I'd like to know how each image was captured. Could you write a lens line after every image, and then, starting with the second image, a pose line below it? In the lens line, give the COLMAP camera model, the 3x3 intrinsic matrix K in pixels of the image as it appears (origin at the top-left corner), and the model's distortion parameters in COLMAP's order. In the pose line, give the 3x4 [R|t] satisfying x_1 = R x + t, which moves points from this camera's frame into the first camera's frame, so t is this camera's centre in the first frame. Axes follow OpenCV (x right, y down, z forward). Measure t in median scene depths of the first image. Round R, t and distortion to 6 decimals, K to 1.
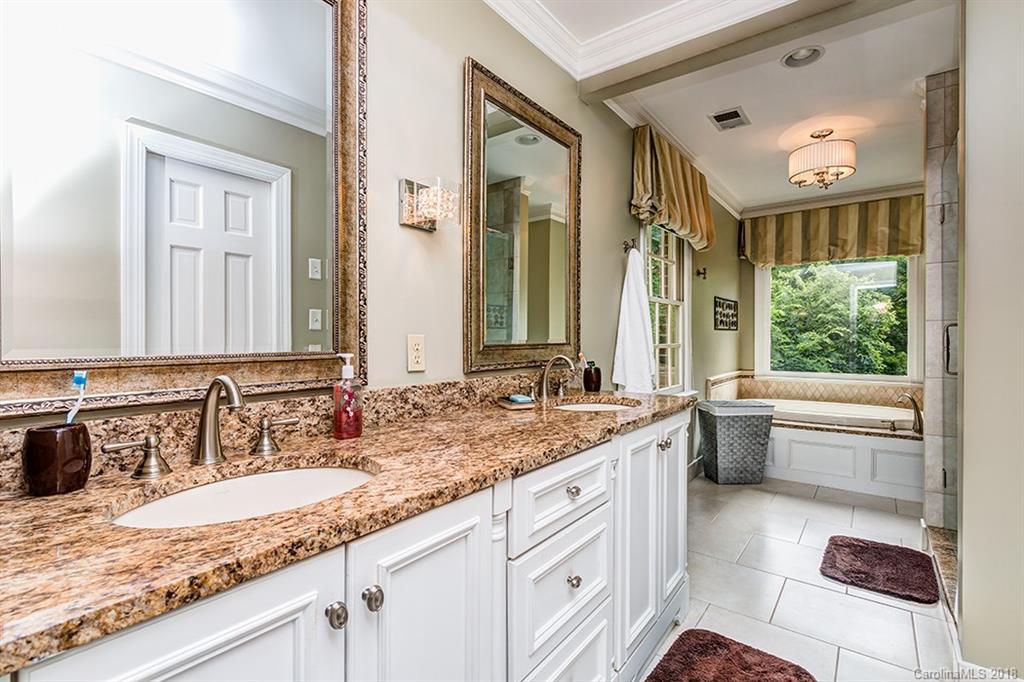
lens RADIAL K [[471.4, 0, 509.8], [0, 471.4, 339.8], [0, 0, 1]] dist [0.000857, -0.000136]
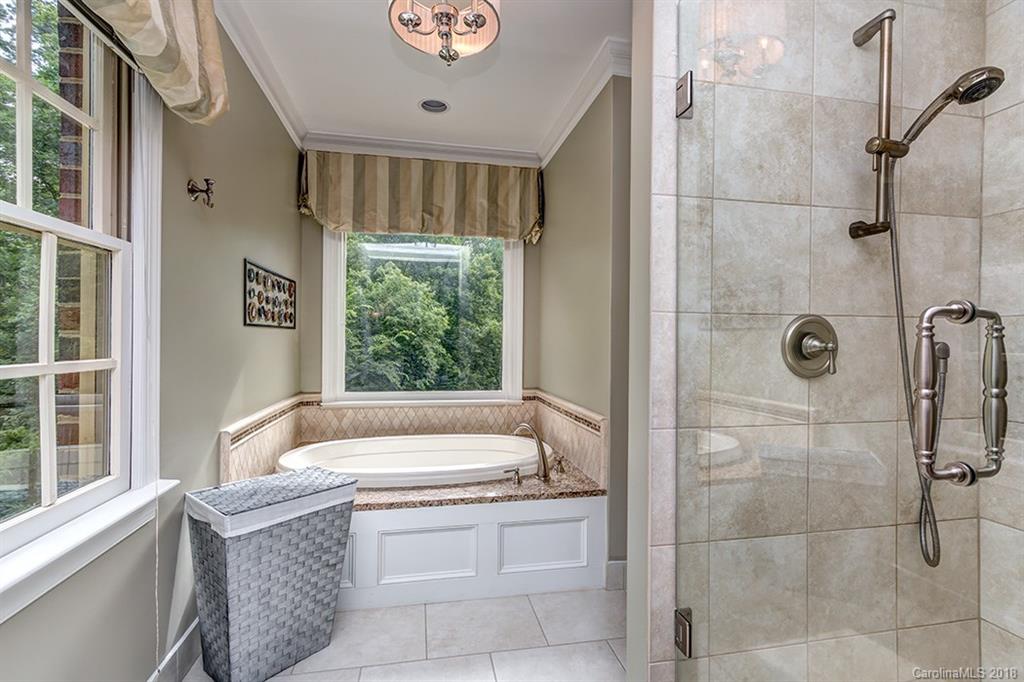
lens RADIAL K [[471.4, 0, 509.8], [0, 471.4, 339.8], [0, 0, 1]] dist [0.000857, -0.000136]
pose [[0.658509, 0.006826, 0.752542, 0.225282], [-0.003946, 0.999976, -0.005618, -0.004387], [-0.752563, 0.000730, 0.658520, 0.424123]]
